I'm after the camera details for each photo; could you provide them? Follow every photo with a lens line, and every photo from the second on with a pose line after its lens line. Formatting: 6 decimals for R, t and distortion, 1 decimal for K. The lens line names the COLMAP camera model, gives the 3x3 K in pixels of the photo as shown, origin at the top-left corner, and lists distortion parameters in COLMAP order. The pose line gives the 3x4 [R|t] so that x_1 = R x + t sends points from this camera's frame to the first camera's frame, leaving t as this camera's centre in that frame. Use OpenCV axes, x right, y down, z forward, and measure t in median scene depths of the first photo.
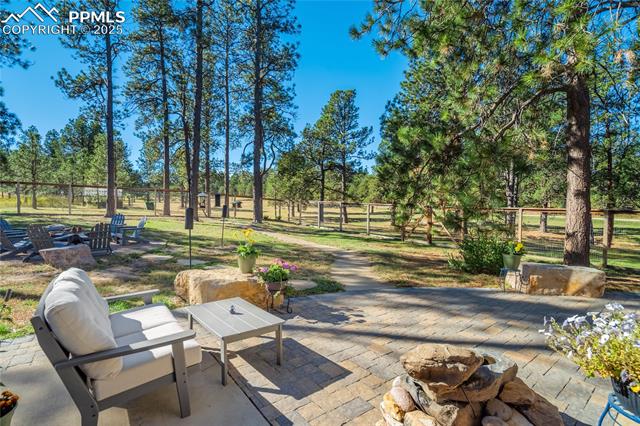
lens RADIAL K [[306.7, 0, 320.5], [0, 306.7, 211.1], [0, 0, 1]] dist [-0.001060, 0.001284]
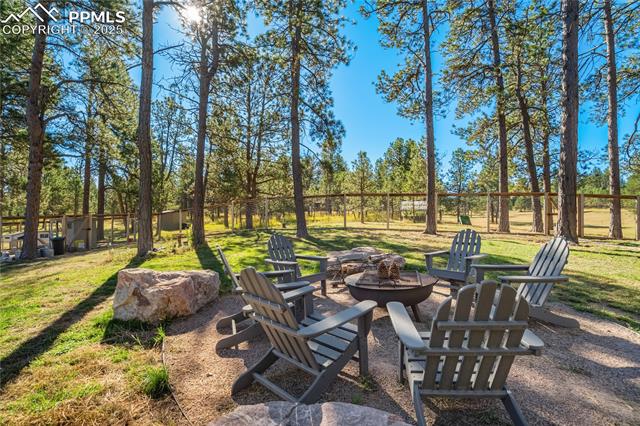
lens RADIAL K [[306.7, 0, 320.1], [0, 306.7, 212.9], [0, 0, 1]] dist [-0.001060, 0.001284]
pose [[0.609793, -0.029048, -0.792028, -0.222768], [-0.006548, 0.999109, -0.041685, 0.001382], [0.792534, 0.030605, 0.609059, 0.287138]]
